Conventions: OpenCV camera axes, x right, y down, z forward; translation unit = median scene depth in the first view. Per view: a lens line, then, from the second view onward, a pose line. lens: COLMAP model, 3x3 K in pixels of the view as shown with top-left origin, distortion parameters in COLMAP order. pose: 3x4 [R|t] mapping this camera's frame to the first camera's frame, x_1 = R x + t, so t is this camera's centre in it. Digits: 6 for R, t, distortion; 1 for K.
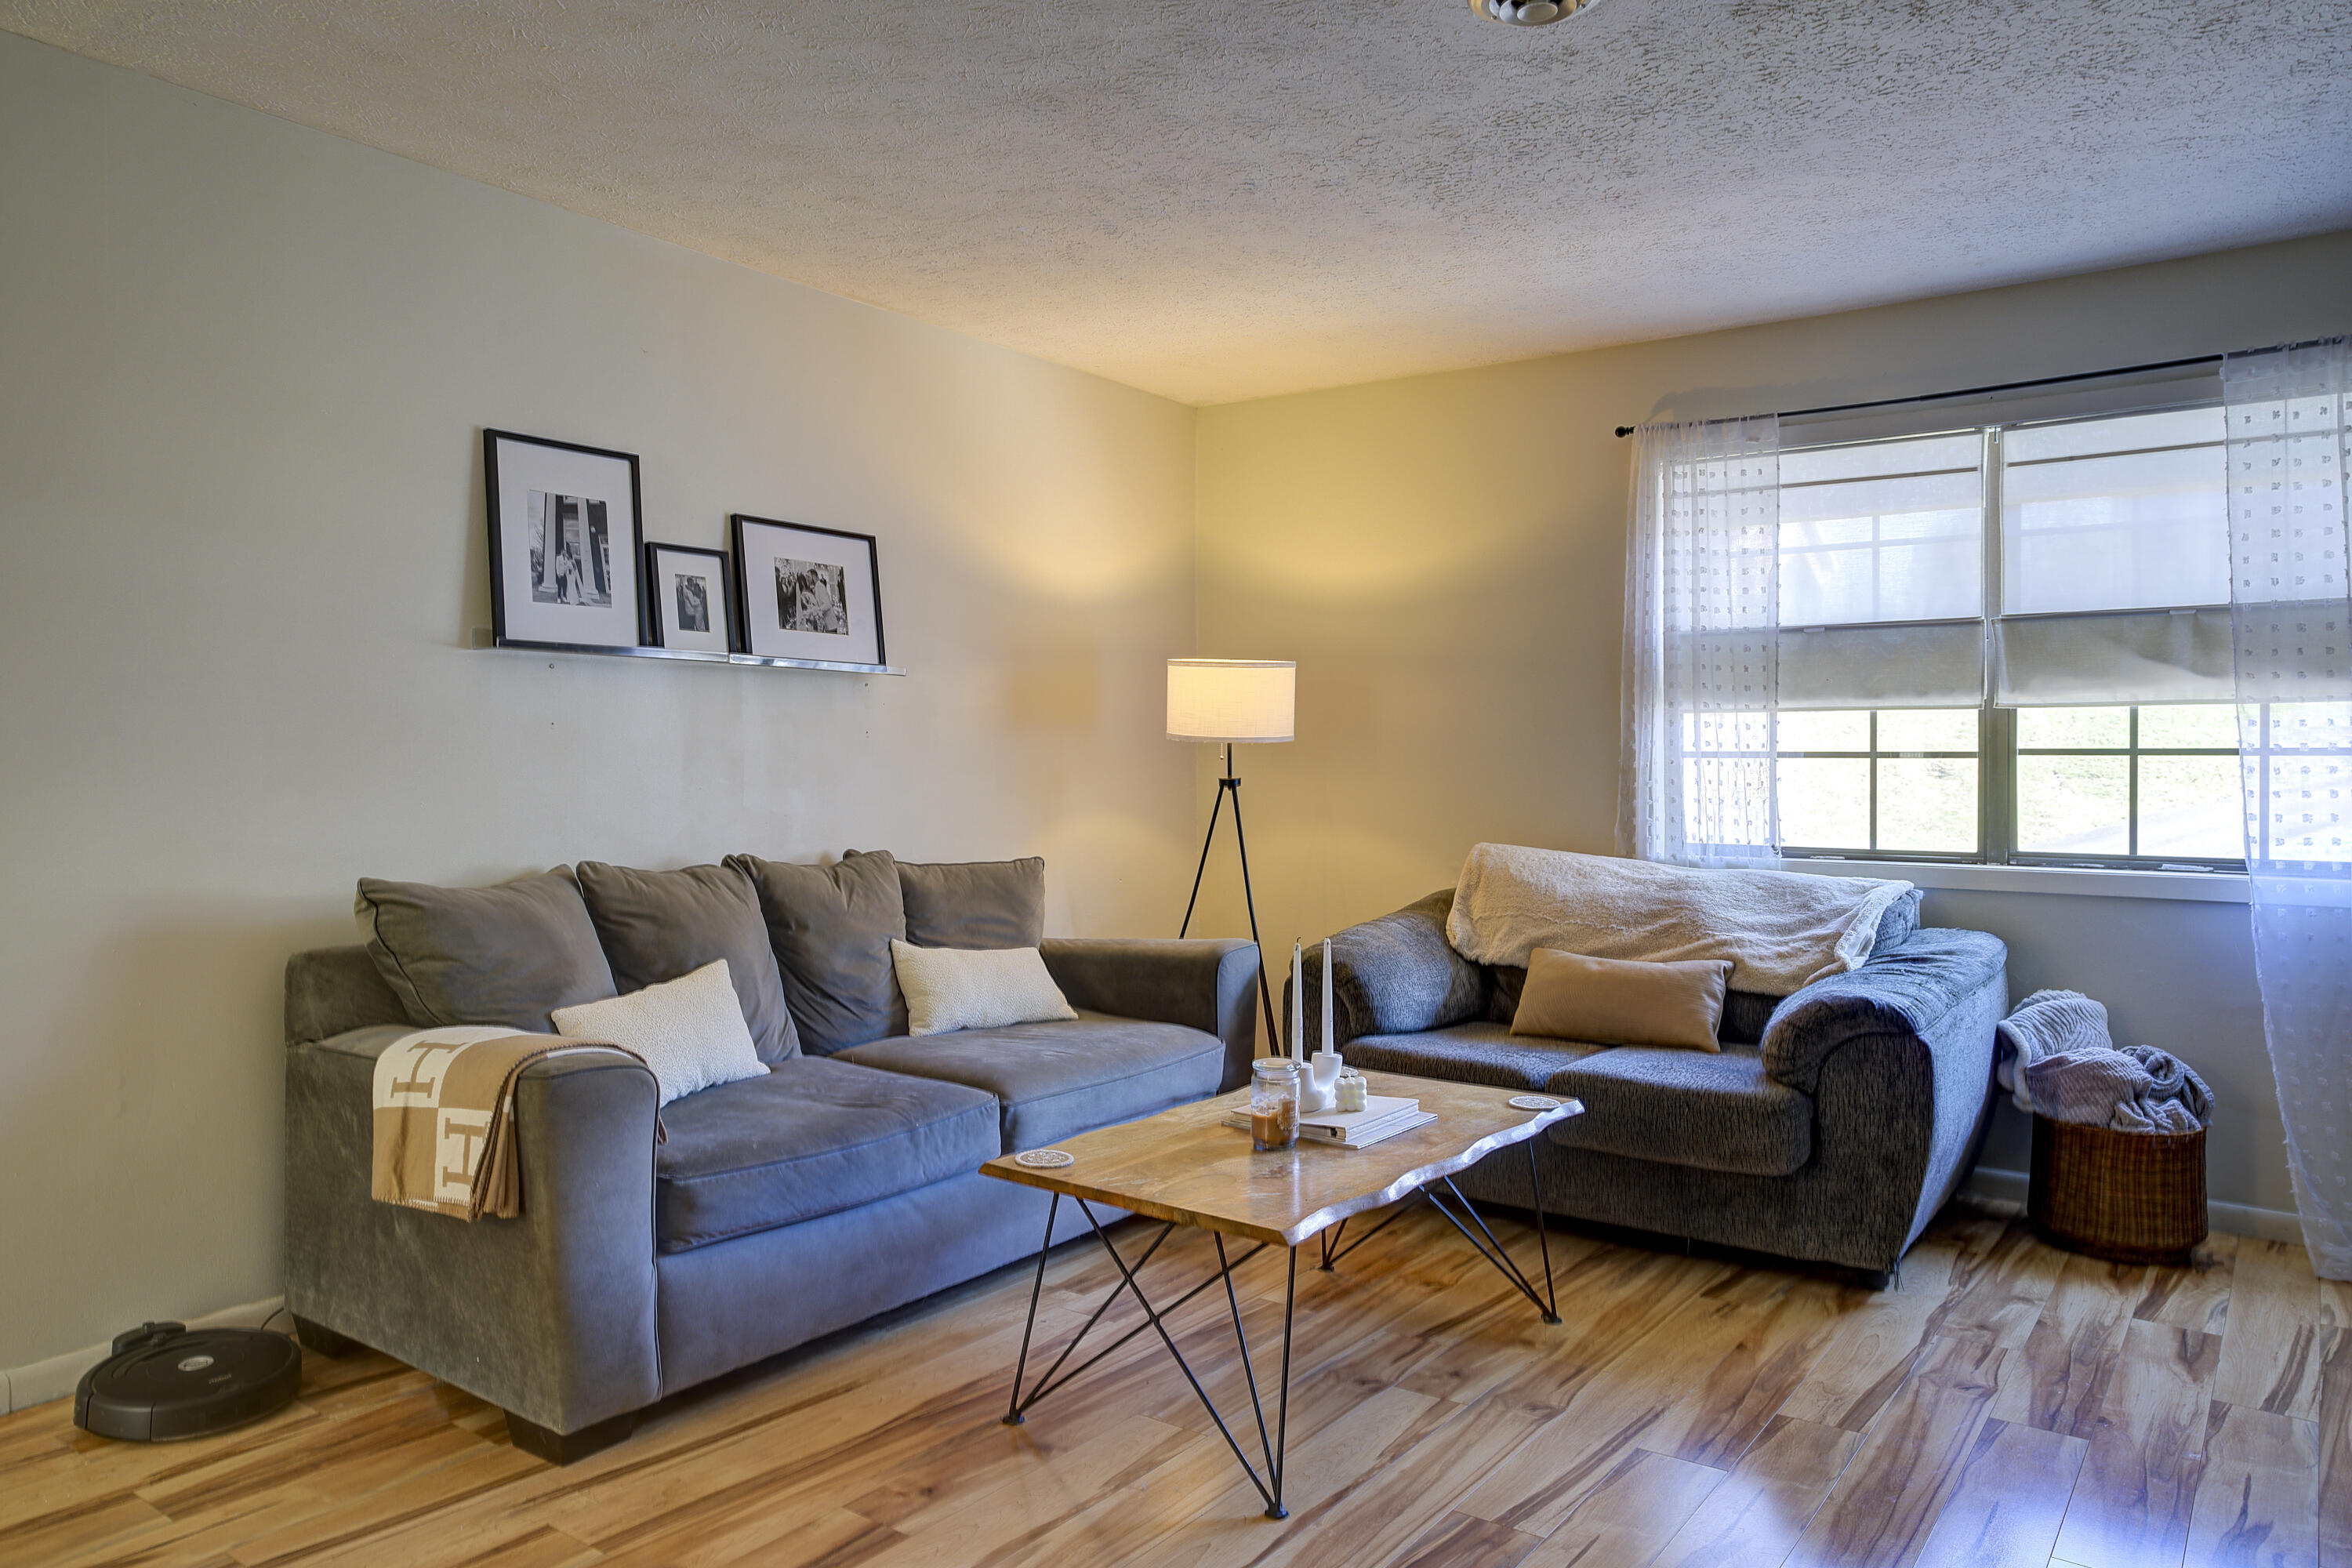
lens RADIAL K [[1605.4, 0, 1116.2], [0, 1605.4, 773.0], [0, 0, 1]] dist [-0.023136, 0.034820]
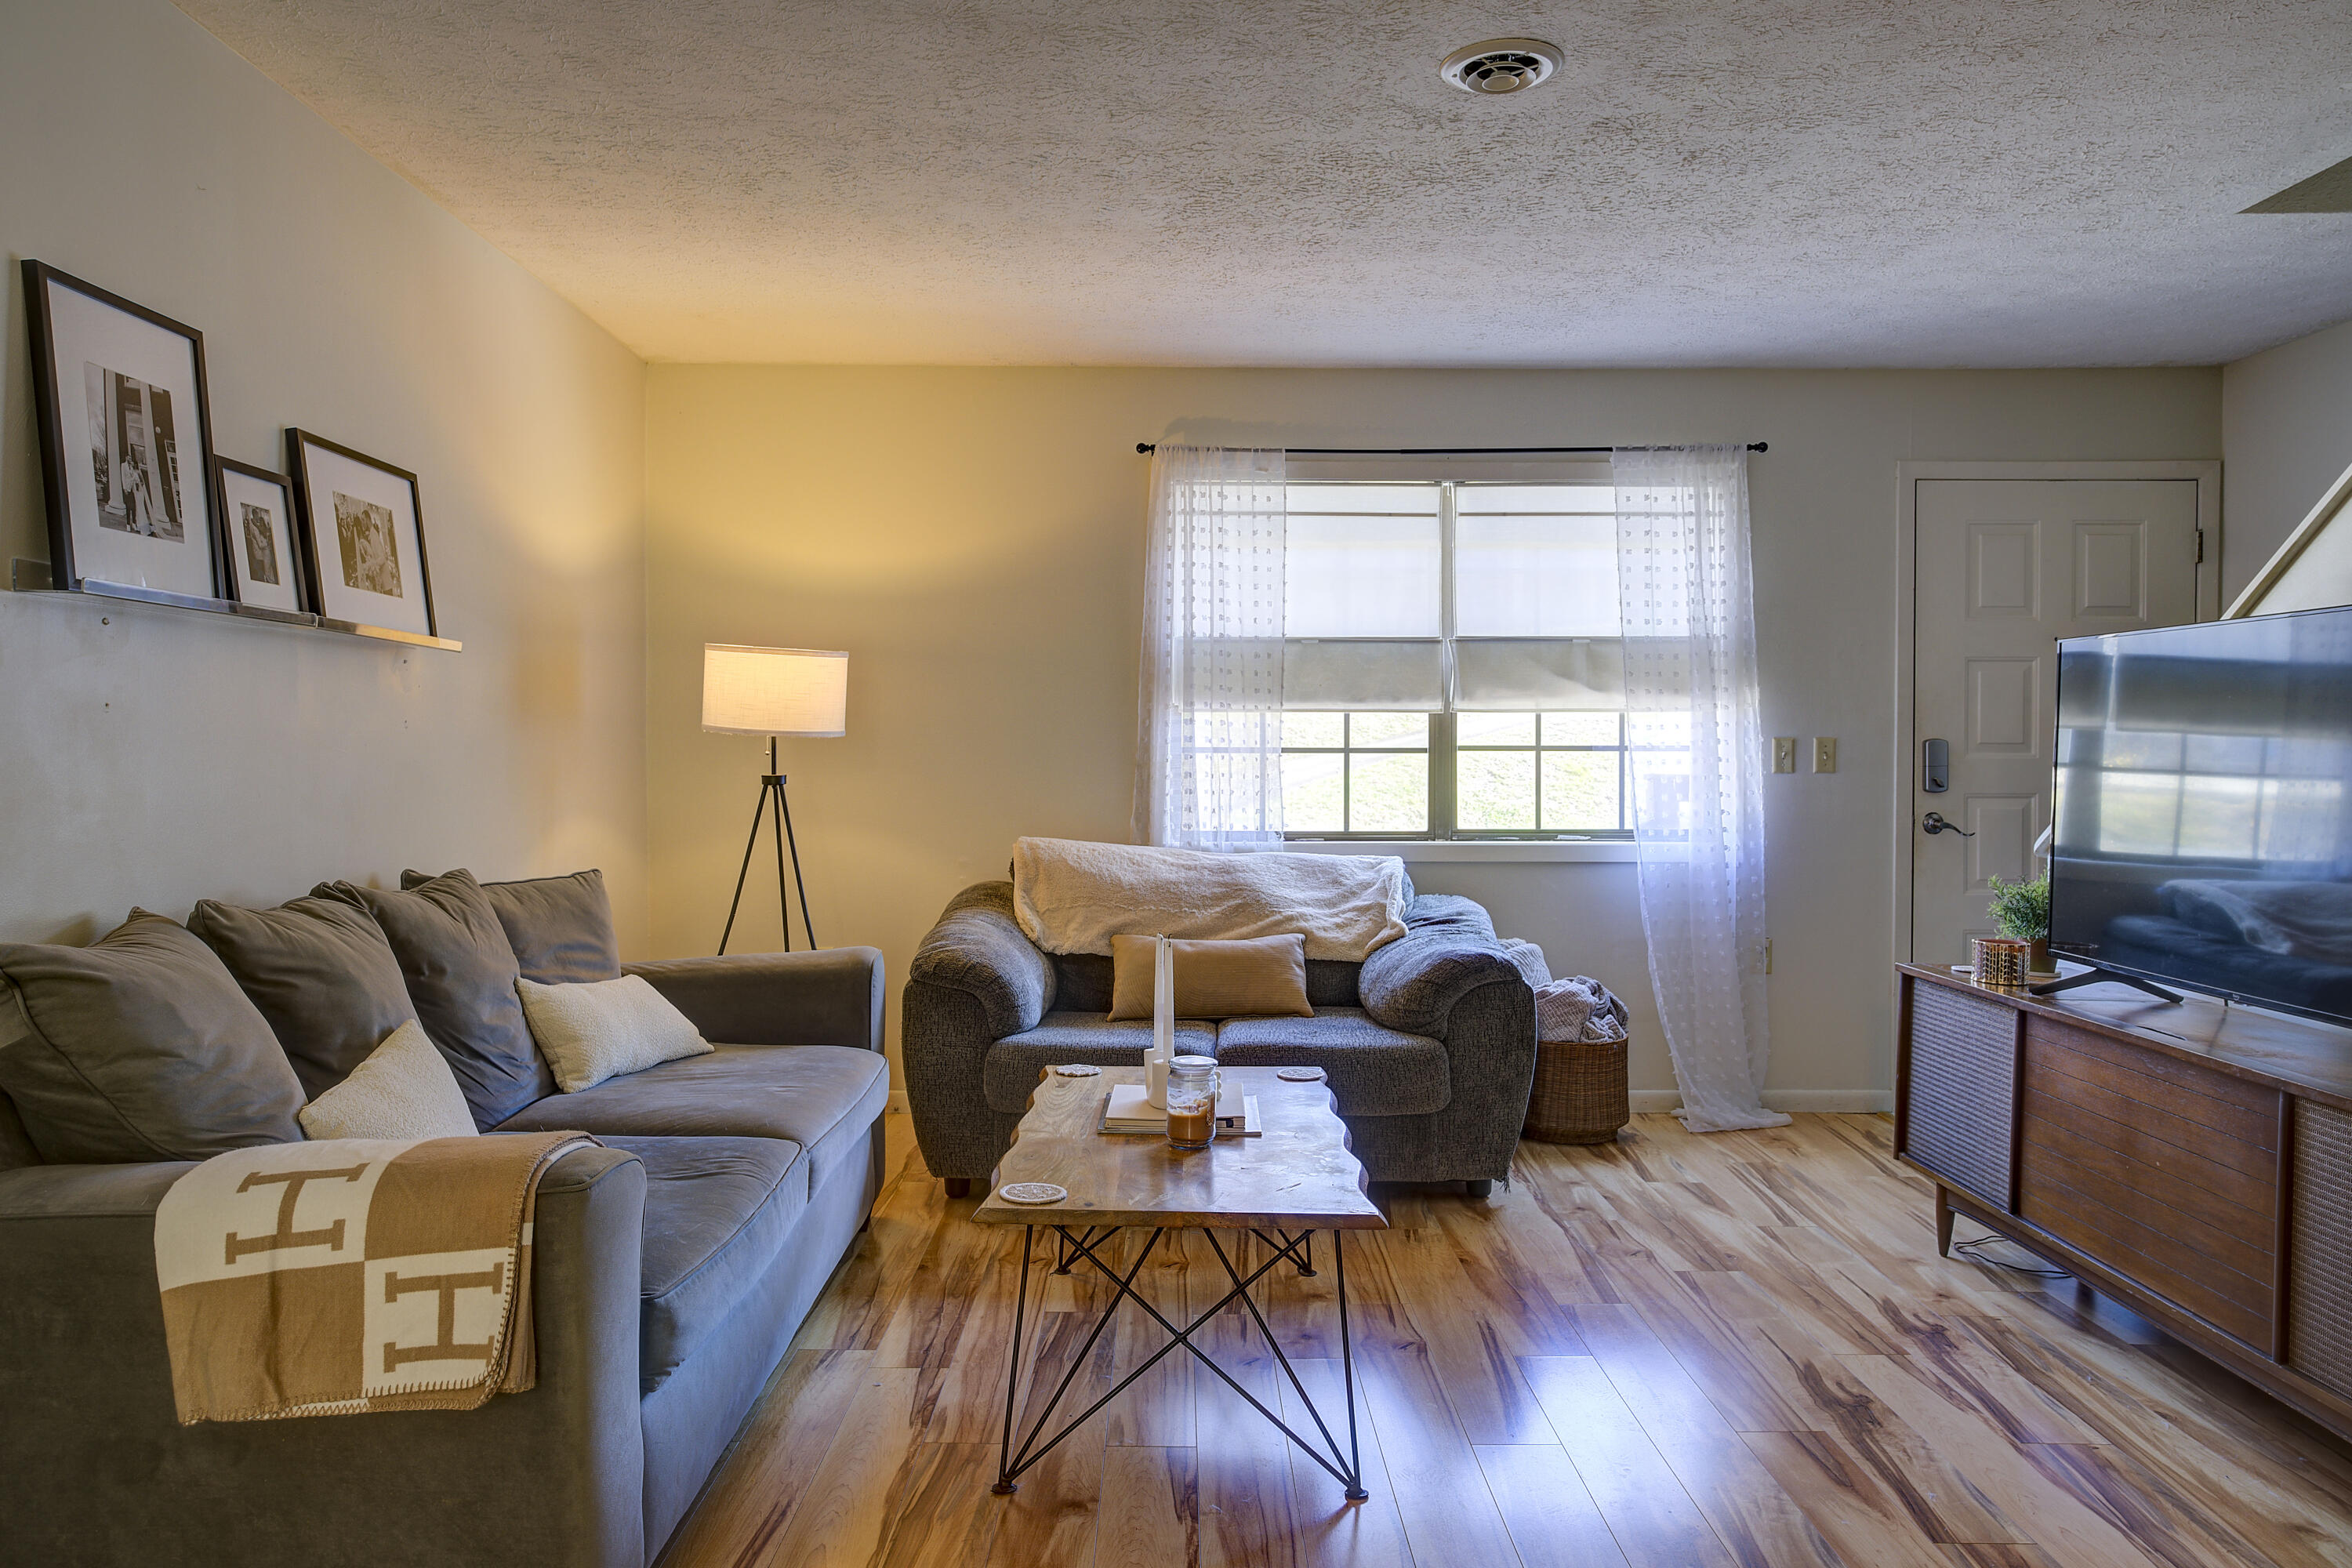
lens RADIAL K [[1605.4, 0, 1183.9], [0, 1605.4, 770.0], [0, 0, 1]] dist [-0.023136, 0.034820]
pose [[0.794352, -0.007148, 0.607416, -0.384983], [0.006570, 0.999973, 0.003176, -0.001835], [-0.607422, 0.001468, 0.794378, 0.162537]]
